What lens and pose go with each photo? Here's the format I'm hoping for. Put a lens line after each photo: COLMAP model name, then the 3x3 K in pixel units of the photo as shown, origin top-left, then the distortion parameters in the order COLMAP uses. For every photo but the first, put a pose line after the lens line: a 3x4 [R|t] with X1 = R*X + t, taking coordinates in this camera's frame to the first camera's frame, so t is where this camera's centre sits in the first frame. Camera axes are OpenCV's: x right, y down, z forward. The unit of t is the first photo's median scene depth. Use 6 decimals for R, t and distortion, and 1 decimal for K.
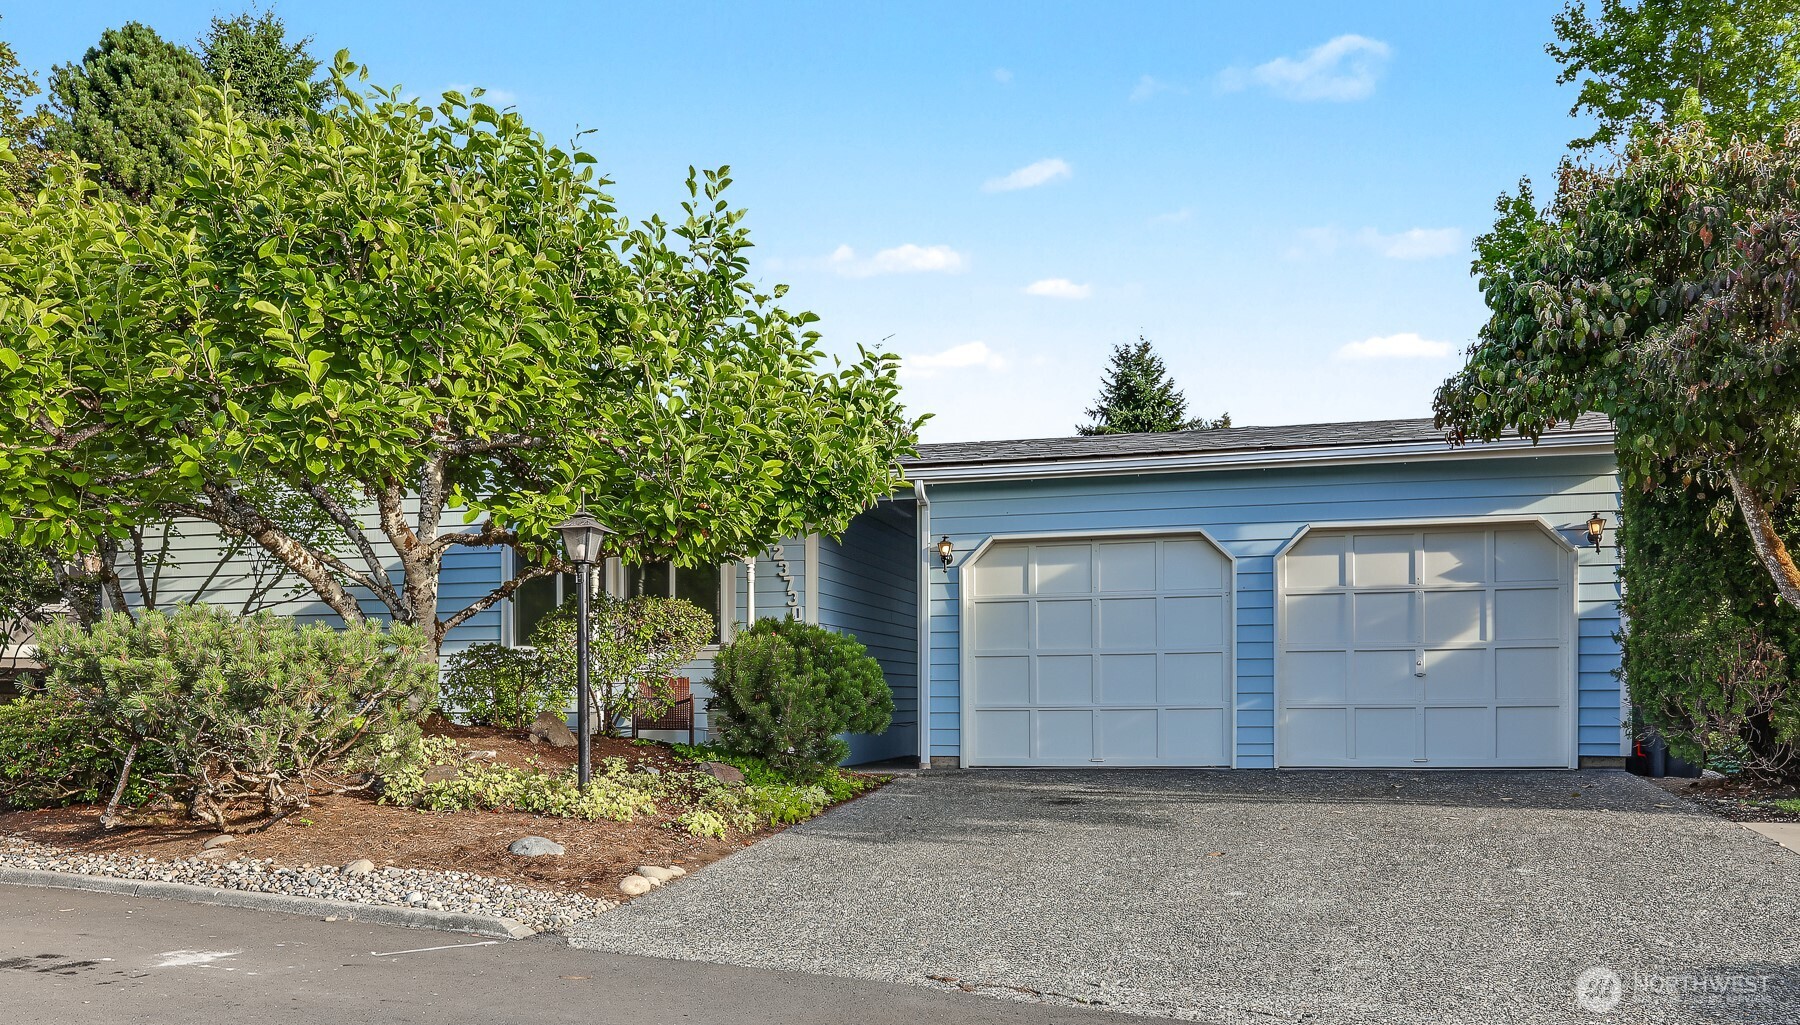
lens RADIAL K [[1476.9, 0, 900.0], [0, 1476.9, 512.5], [0, 0, 1]] dist [0.003776, -0.004782]
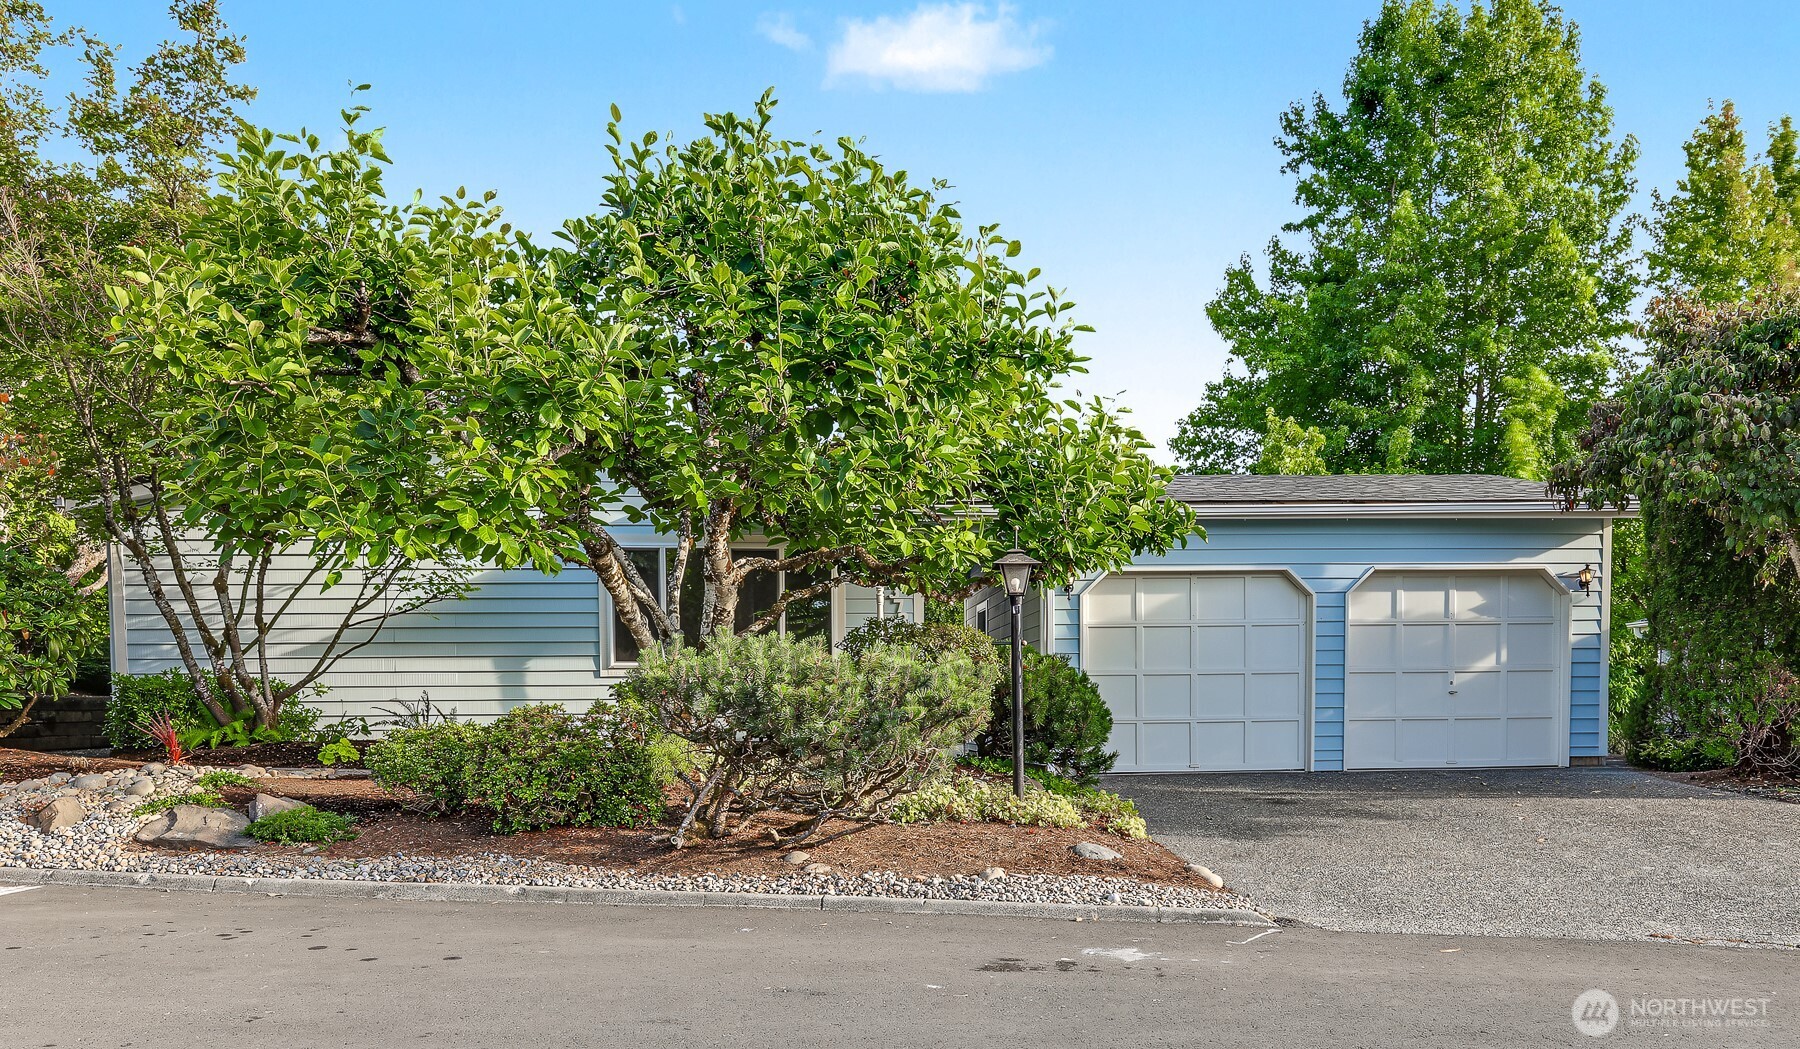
lens RADIAL K [[1457.5, 0, 907.2], [0, 1457.5, 580.8], [0, 0, 1]] dist [0.002823, -0.002869]
pose [[0.949930, 0.023663, 0.311565, -0.454931], [-0.036535, 0.998700, 0.035543, -0.008599], [-0.310319, -0.045146, 0.949560, -0.000577]]
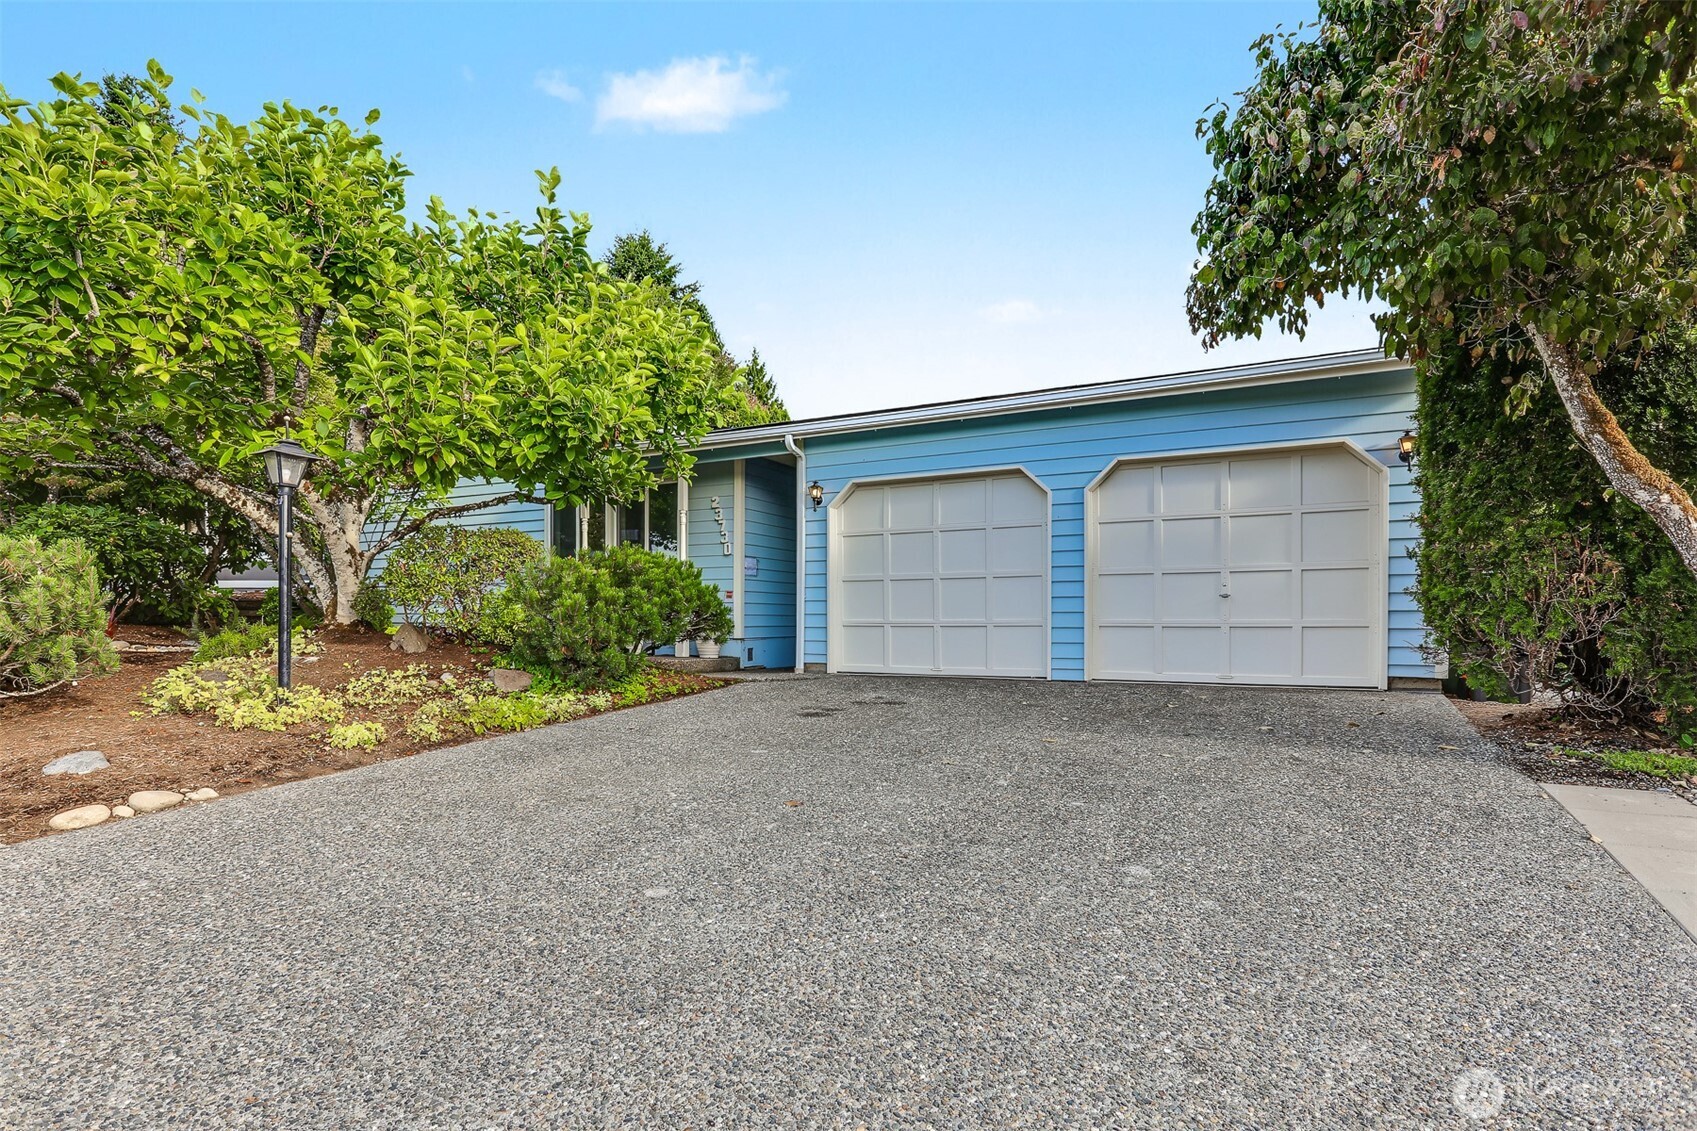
lens RADIAL K [[829.5, 0, 854.7], [0, 829.5, 533.1], [0, 0, 1]] dist [-0.004768, 0.000431]
pose [[0.971492, -0.017041, -0.236457, 0.237126], [0.023116, 0.999469, 0.022945, 0.046045], [0.235941, -0.027757, 0.971371, 0.368494]]
